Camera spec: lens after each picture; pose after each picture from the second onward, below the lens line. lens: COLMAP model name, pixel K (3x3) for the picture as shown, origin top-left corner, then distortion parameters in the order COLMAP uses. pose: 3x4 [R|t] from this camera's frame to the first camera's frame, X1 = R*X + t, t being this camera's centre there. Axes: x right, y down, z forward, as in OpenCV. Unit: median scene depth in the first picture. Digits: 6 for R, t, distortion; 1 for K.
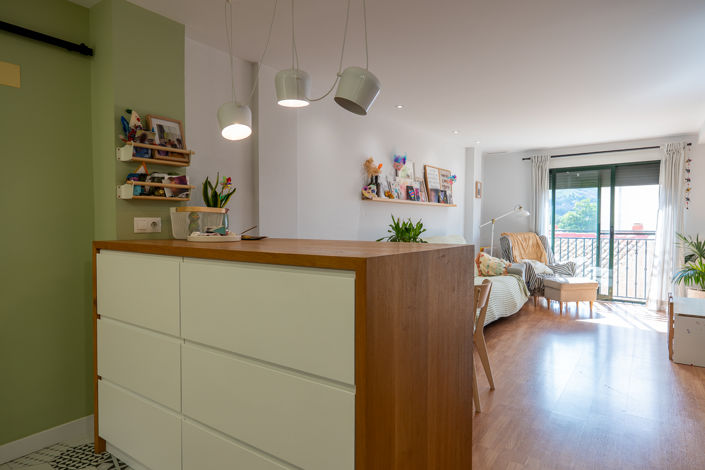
lens RADIAL K [[423.4, 0, 353.2], [0, 423.4, 235.3], [0, 0, 1]] dist [0.001182, 0.001344]
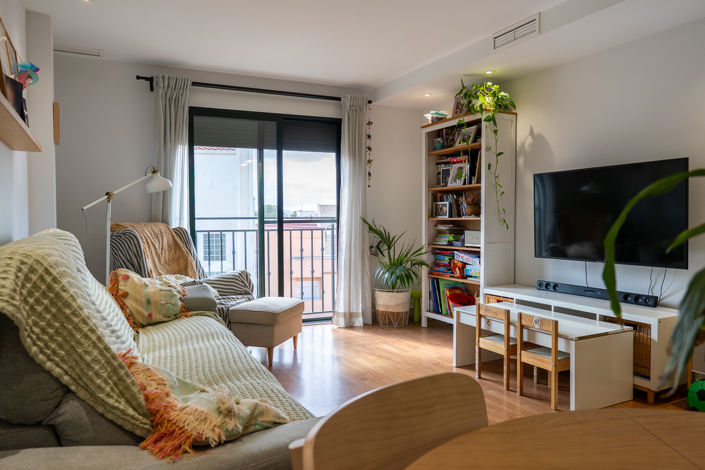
lens RADIAL K [[497.4, 0, 353.3], [0, 497.4, 232.8], [0, 0, 1]] dist [0.013624, 0.000835]
pose [[0.453851, -0.033954, 0.890430, -0.023787], [0.029675, 0.999295, 0.022980, -0.000858], [-0.890583, 0.015994, 0.454539, 0.547671]]
